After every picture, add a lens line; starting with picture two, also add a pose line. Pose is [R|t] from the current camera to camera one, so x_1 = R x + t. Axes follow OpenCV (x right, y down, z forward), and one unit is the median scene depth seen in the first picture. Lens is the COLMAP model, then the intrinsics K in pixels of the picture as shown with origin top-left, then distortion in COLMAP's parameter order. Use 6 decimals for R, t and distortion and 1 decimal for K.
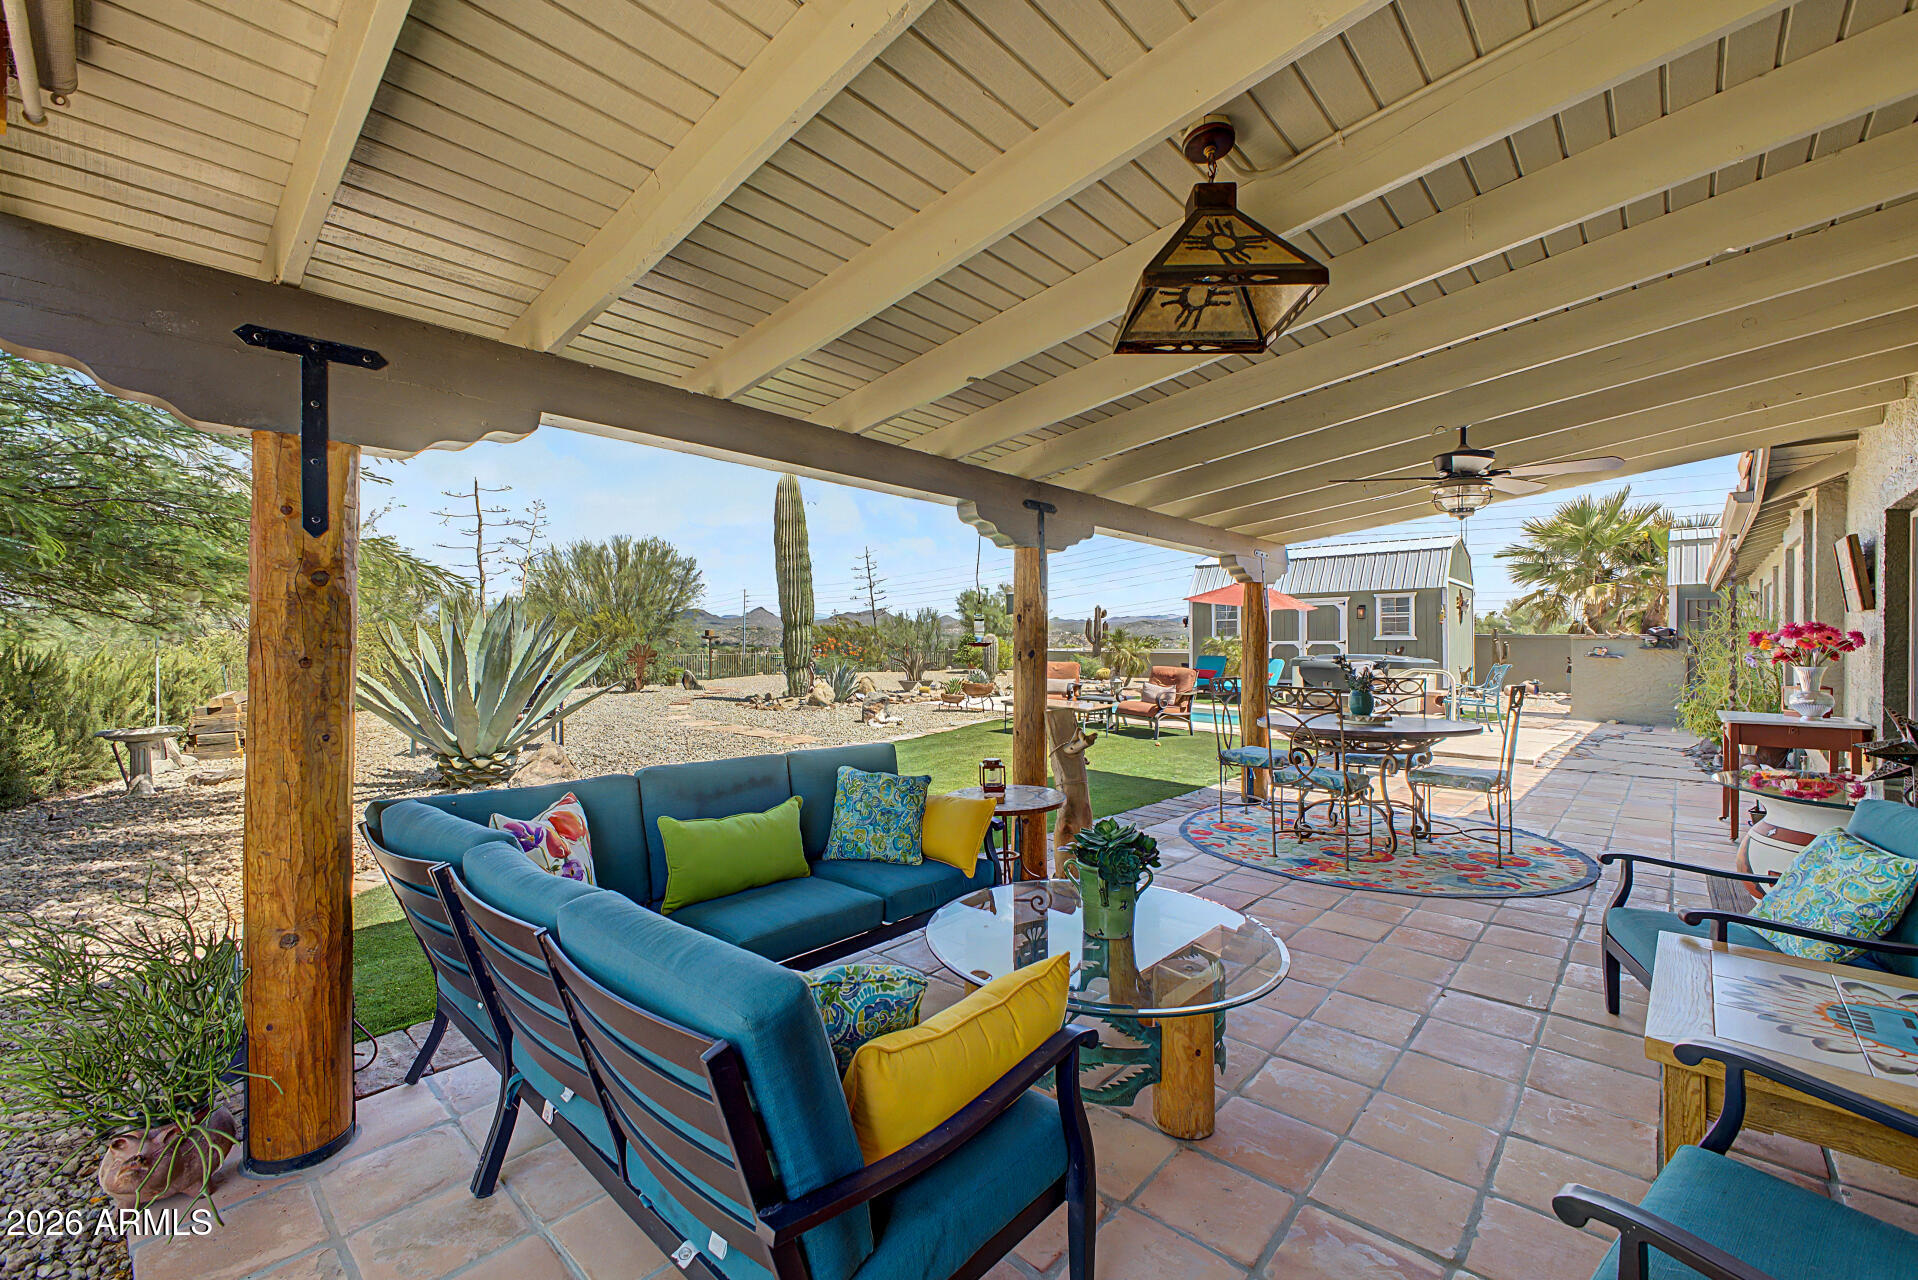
lens RADIAL K [[756.3, 0, 966.5], [0, 756.3, 637.3], [0, 0, 1]] dist [0.009203, -0.001173]
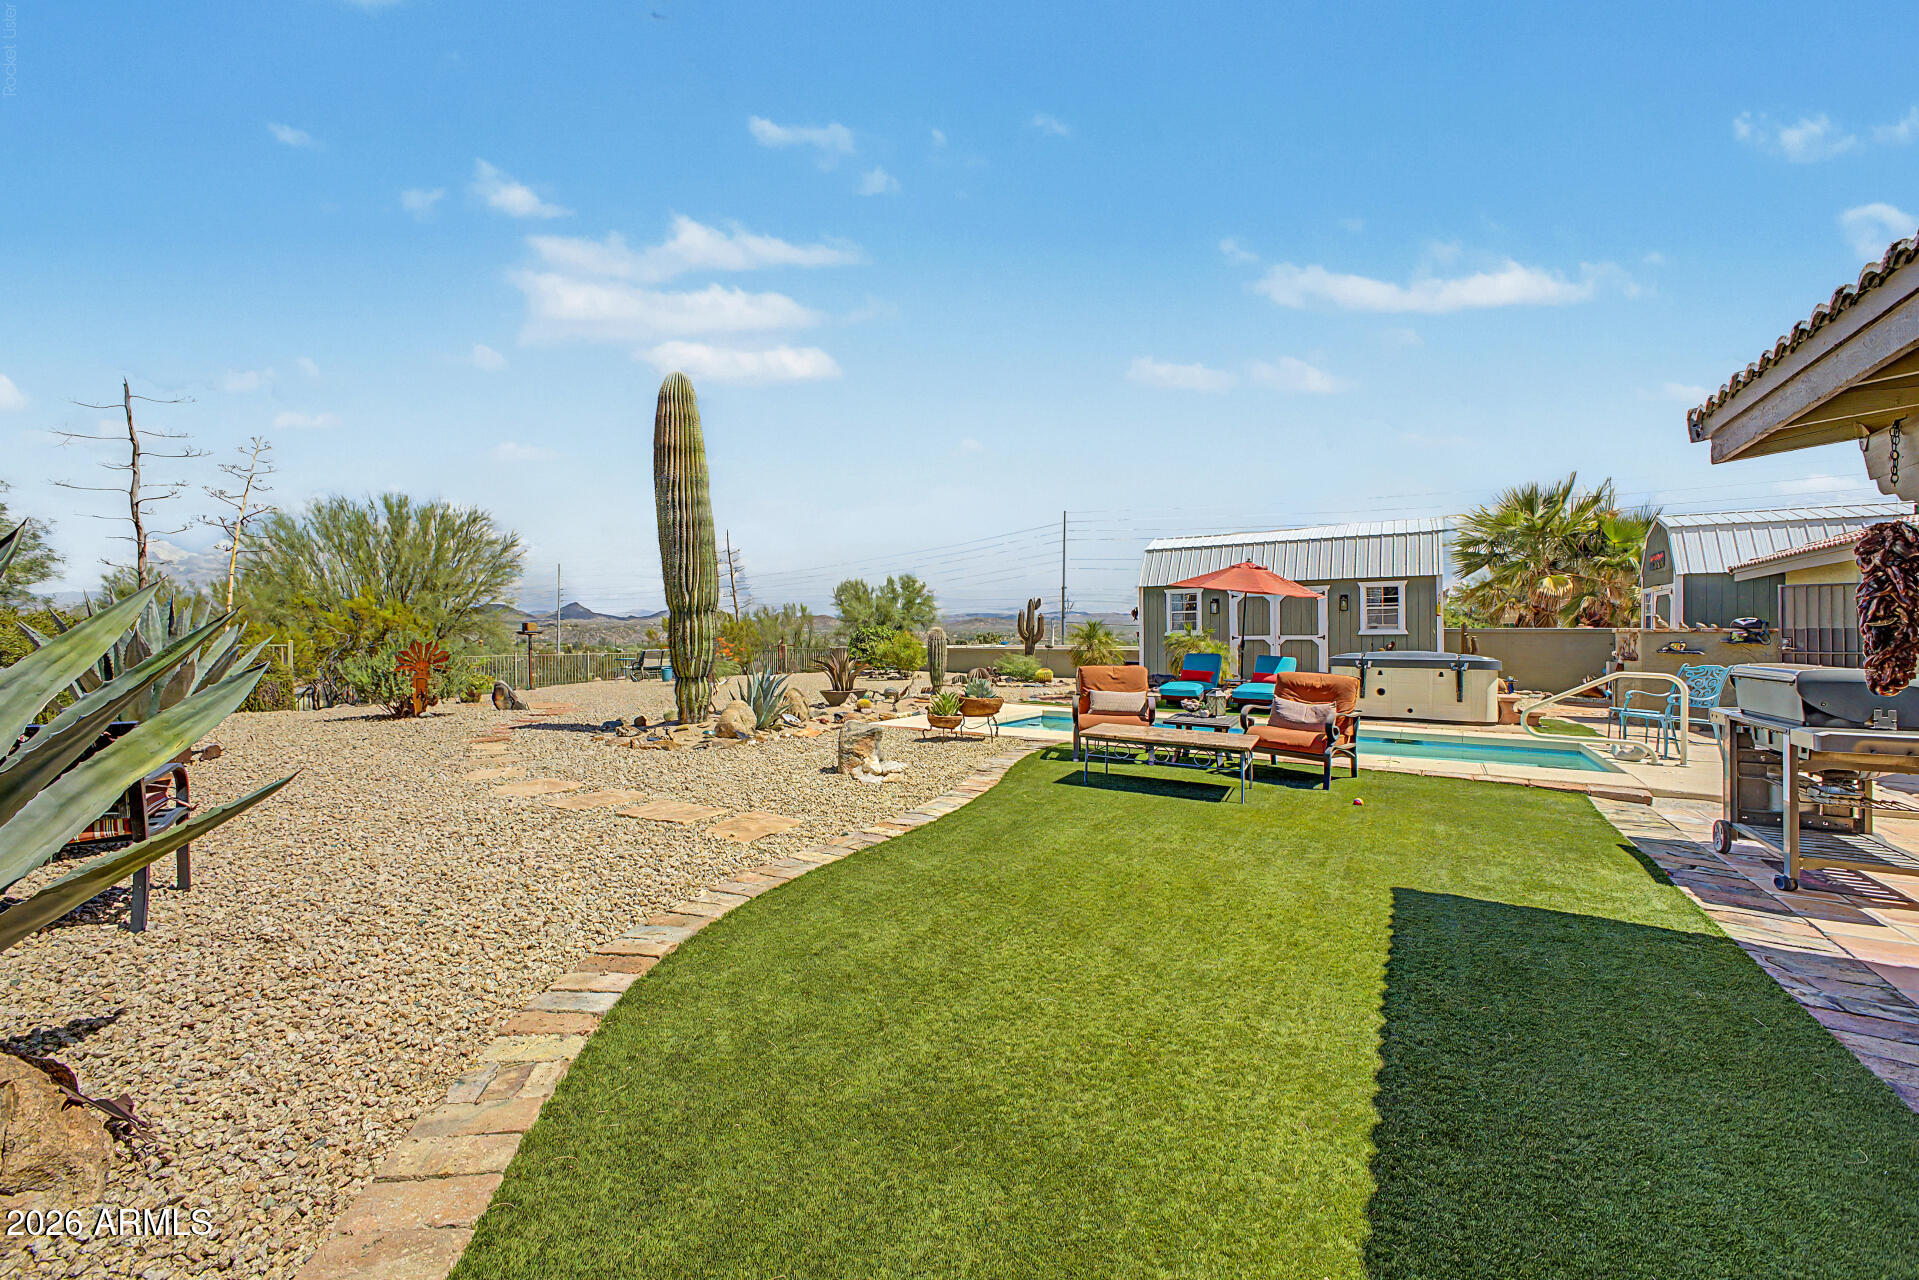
lens RADIAL K [[756.7, 0, 960.4], [0, 756.7, 636.4], [0, 0, 1]] dist [0.009203, -0.001173]
pose [[0.979623, -0.002016, 0.200833, -0.104858], [0.001685, 0.999997, 0.001821, 0.003542], [-0.200836, -0.001445, 0.979624, 0.260303]]
